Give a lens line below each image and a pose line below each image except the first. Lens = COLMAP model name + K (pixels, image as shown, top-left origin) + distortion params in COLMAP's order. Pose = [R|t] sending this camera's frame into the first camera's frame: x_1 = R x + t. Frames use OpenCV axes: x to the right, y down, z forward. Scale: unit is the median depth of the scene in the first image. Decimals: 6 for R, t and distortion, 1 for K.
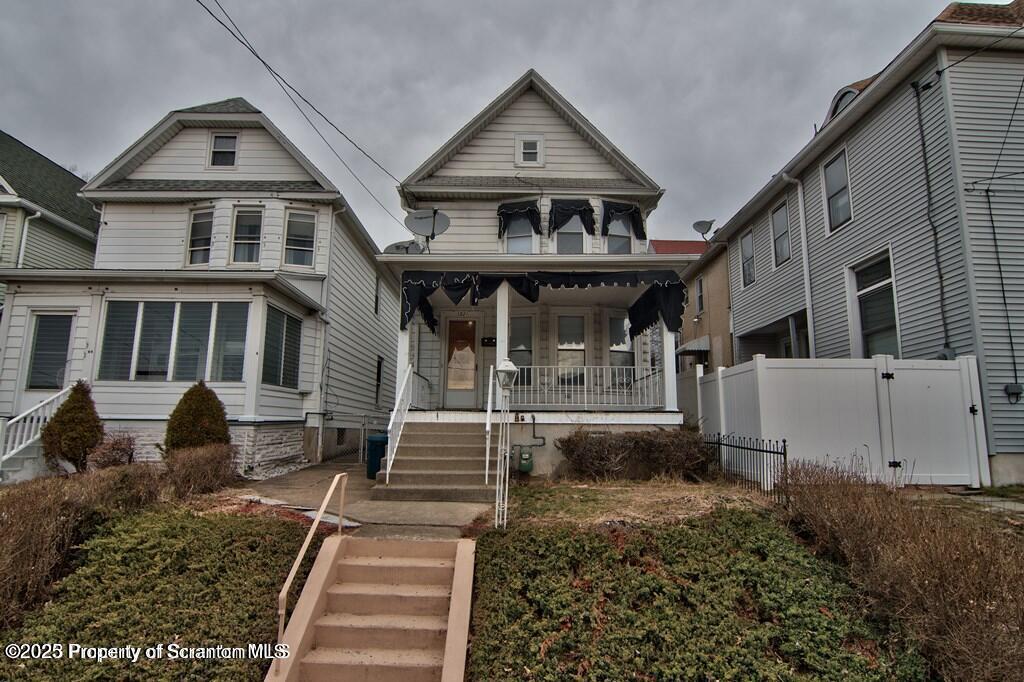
lens RADIAL K [[582.8, 0, 515.5], [0, 582.8, 341.4], [0, 0, 1]] dist [-0.016775, -0.001834]
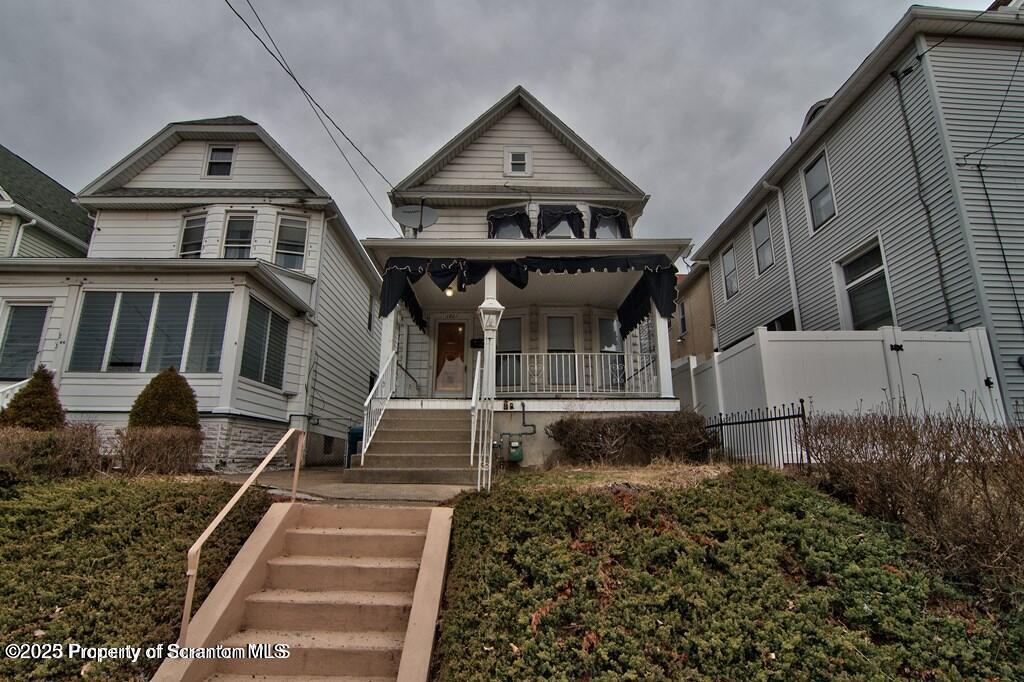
lens RADIAL K [[529.9, 0, 514.7], [0, 529.9, 342.9], [0, 0, 1]] dist [-0.018466, -0.002634]
pose [[0.999904, -0.004874, 0.012987, 0.006528], [0.006035, 0.995835, -0.090971, 0.108322], [-0.012490, 0.091041, 0.995769, 0.131331]]
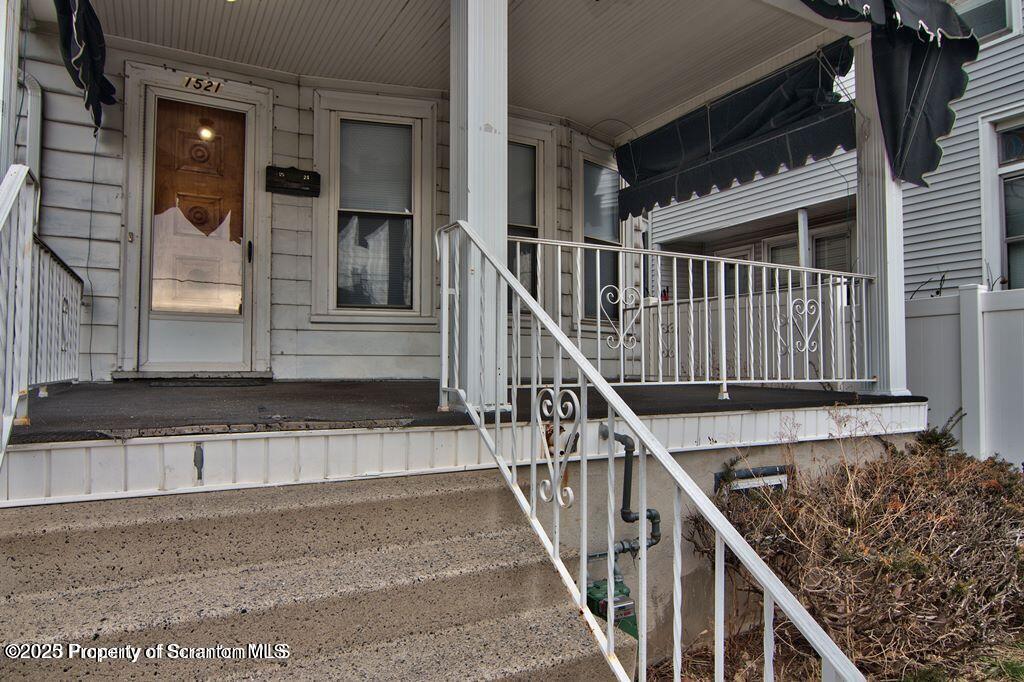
lens RADIAL K [[642.6, 0, 509.4], [0, 642.6, 338.9], [0, 0, 1]] dist [-0.005429, -0.003095]
pose [[0.878685, 0.015230, 0.477158, -0.144650], [-0.072220, 0.992229, 0.101322, 0.060386], [-0.471907, -0.123491, 0.872957, 0.776003]]
